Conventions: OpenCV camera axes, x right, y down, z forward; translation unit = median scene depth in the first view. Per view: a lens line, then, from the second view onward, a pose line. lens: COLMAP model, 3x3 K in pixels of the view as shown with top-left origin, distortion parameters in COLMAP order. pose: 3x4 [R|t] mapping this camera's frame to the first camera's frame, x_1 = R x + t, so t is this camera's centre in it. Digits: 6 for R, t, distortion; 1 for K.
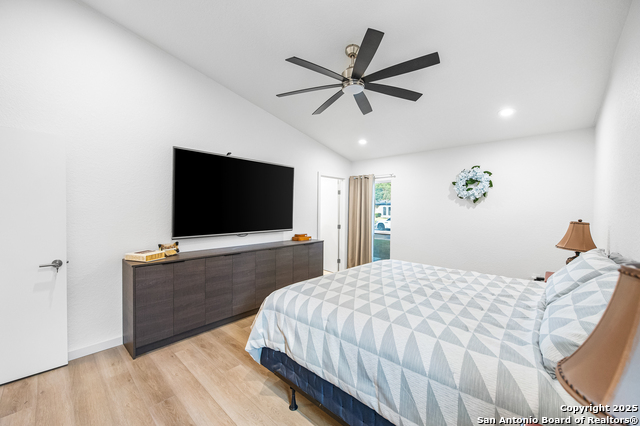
lens RADIAL K [[257.8, 0, 316.9], [0, 257.8, 212.2], [0, 0, 1]] dist [-0.007976, -0.000047]
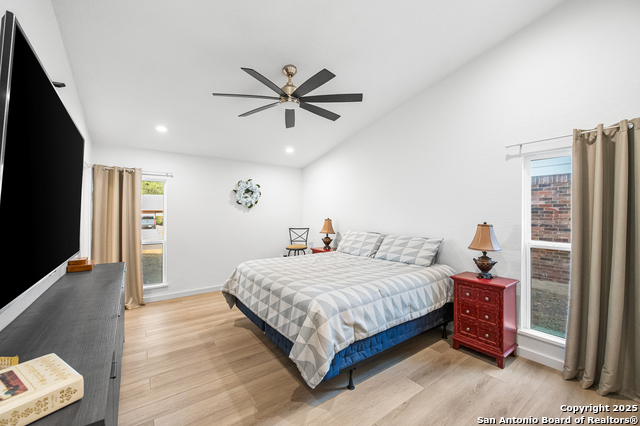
lens RADIAL K [[257.8, 0, 316.4], [0, 257.8, 211.8], [0, 0, 1]] dist [-0.007976, -0.000047]
pose [[0.182554, -0.002861, 0.983192, -0.609297], [0.016414, 0.999865, -0.000138, -0.011953], [-0.983059, 0.016163, 0.182576, 0.456020]]
